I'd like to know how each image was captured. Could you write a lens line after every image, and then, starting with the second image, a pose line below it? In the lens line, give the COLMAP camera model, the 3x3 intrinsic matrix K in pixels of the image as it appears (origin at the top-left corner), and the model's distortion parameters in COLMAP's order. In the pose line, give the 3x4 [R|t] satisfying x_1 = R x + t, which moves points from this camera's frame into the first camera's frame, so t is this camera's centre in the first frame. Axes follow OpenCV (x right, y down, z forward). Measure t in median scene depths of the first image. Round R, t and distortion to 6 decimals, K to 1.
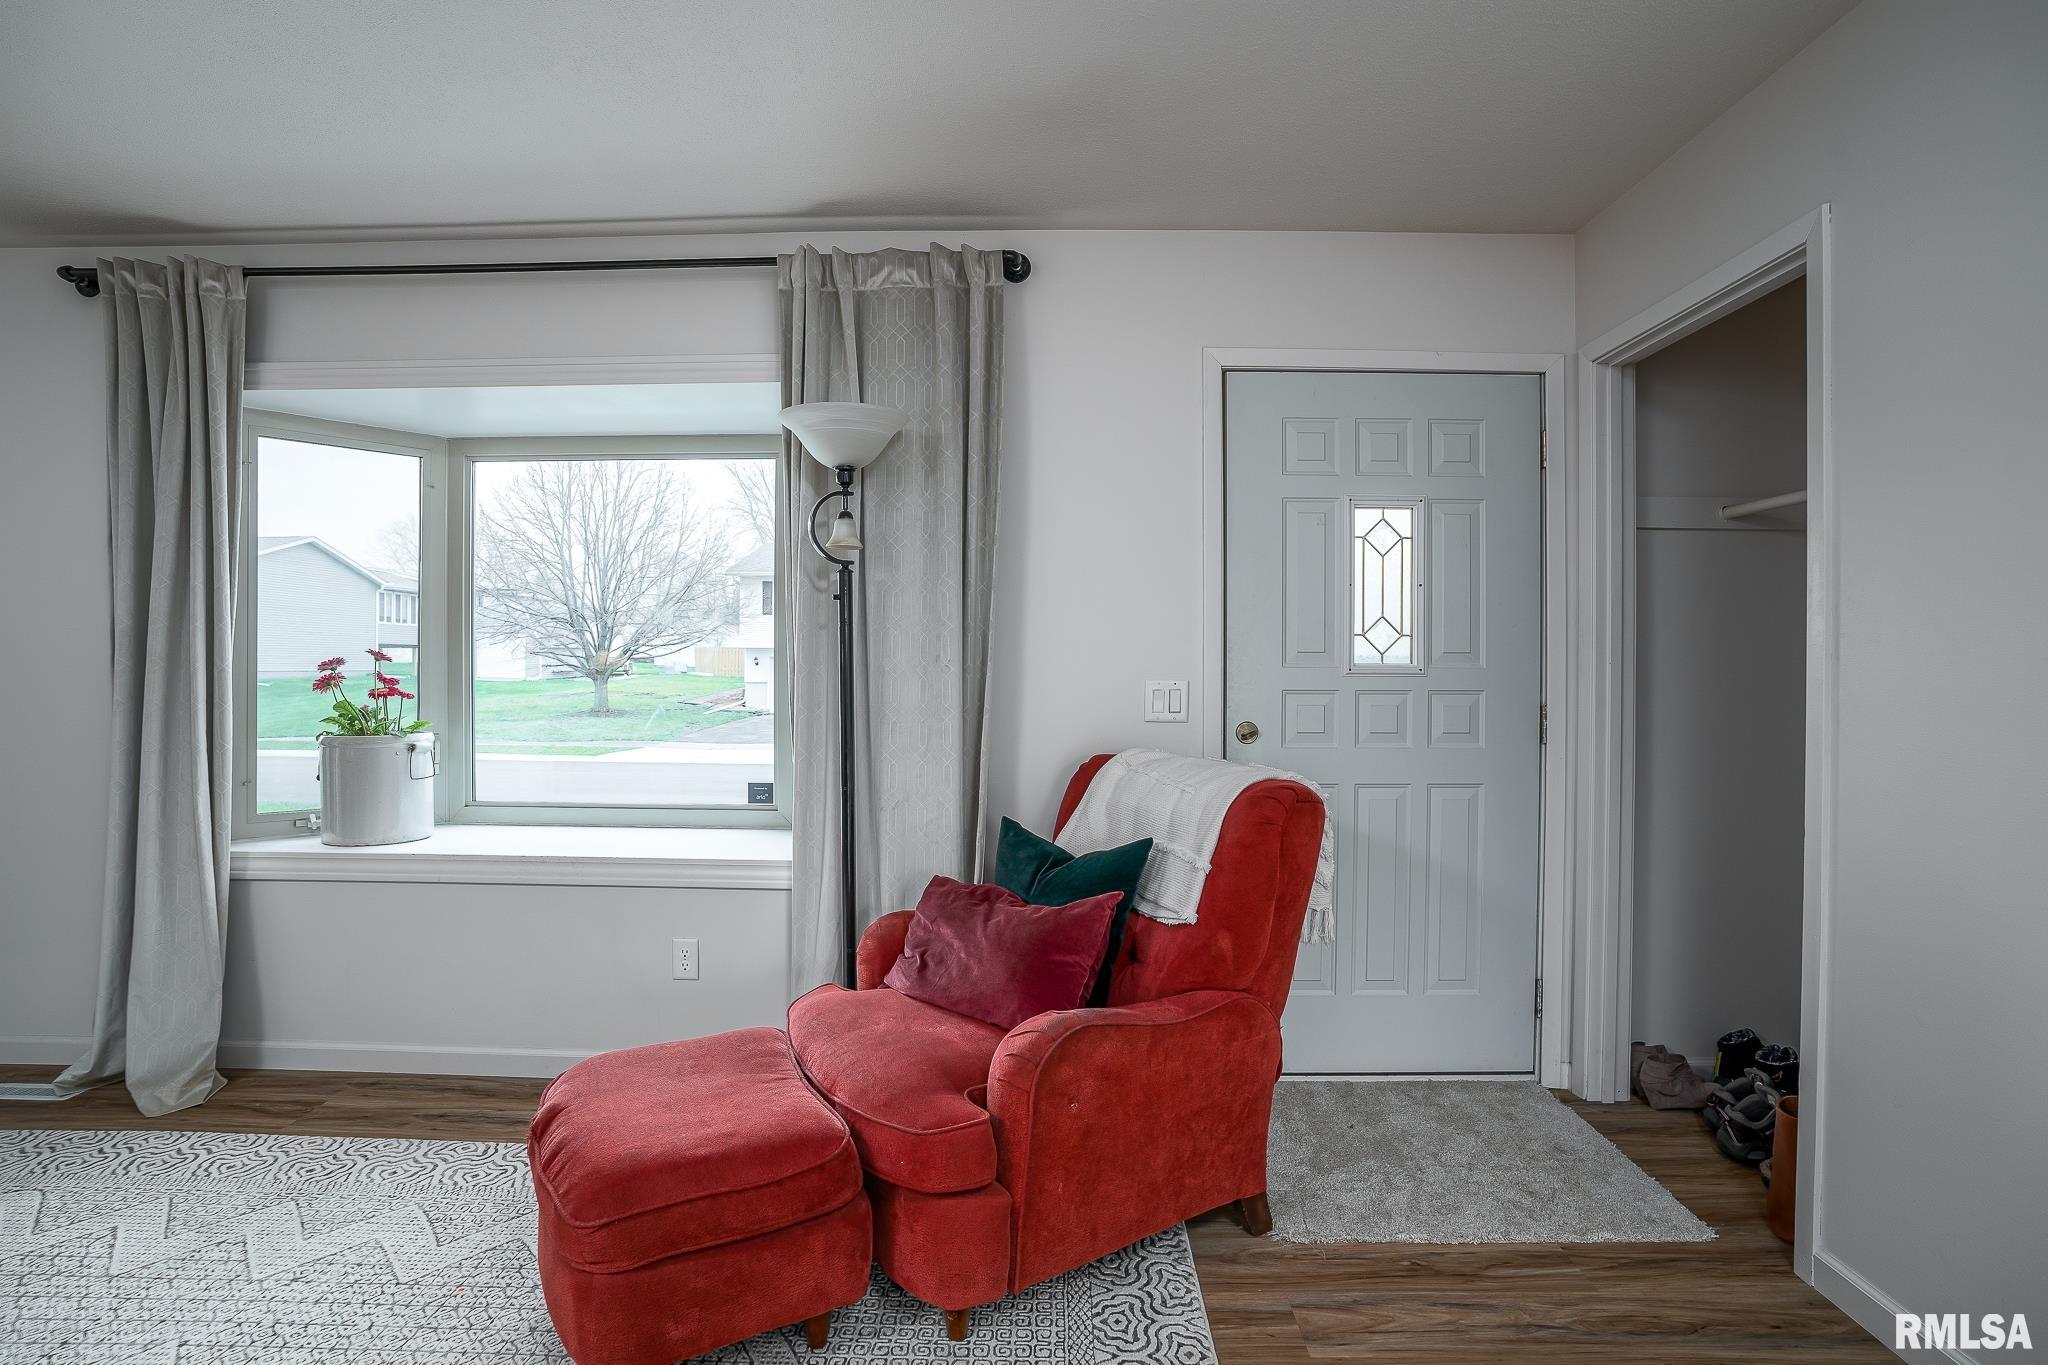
lens RADIAL K [[983.2, 0, 1029.0], [0, 983.2, 673.8], [0, 0, 1]] dist [-0.029561, 0.007982]
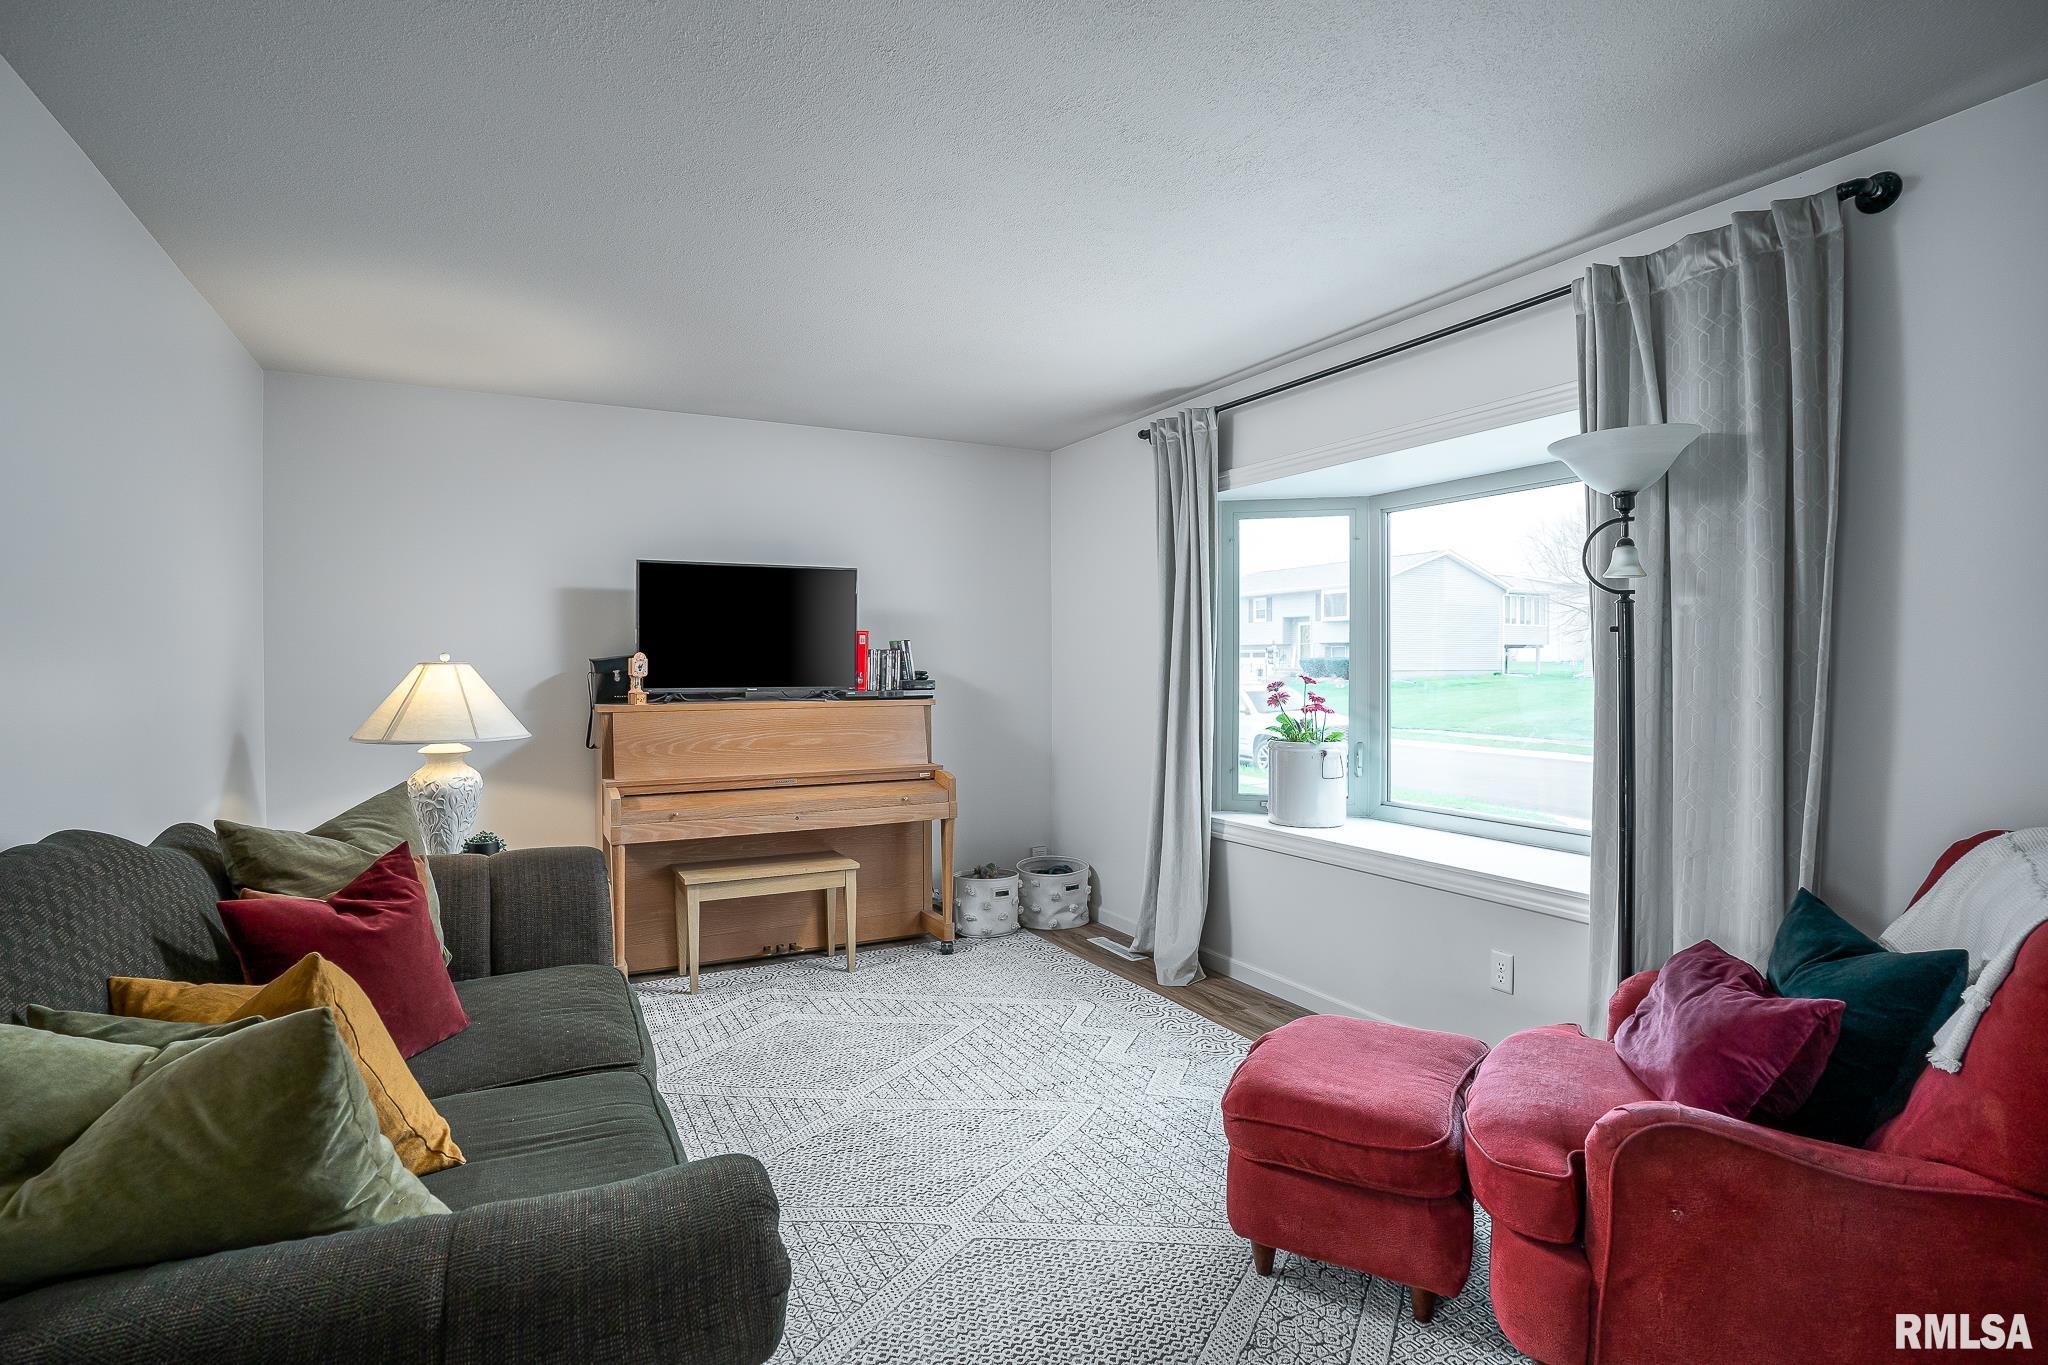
lens RADIAL K [[1018.9, 0, 1021.3], [0, 1018.9, 678.0], [0, 0, 1]] dist [-0.022788, 0.001406]
pose [[0.494132, 0.009052, -0.869340, 0.345883], [-0.003272, 0.999958, 0.008553, -0.034970], [0.869380, -0.001382, 0.494141, 0.014237]]
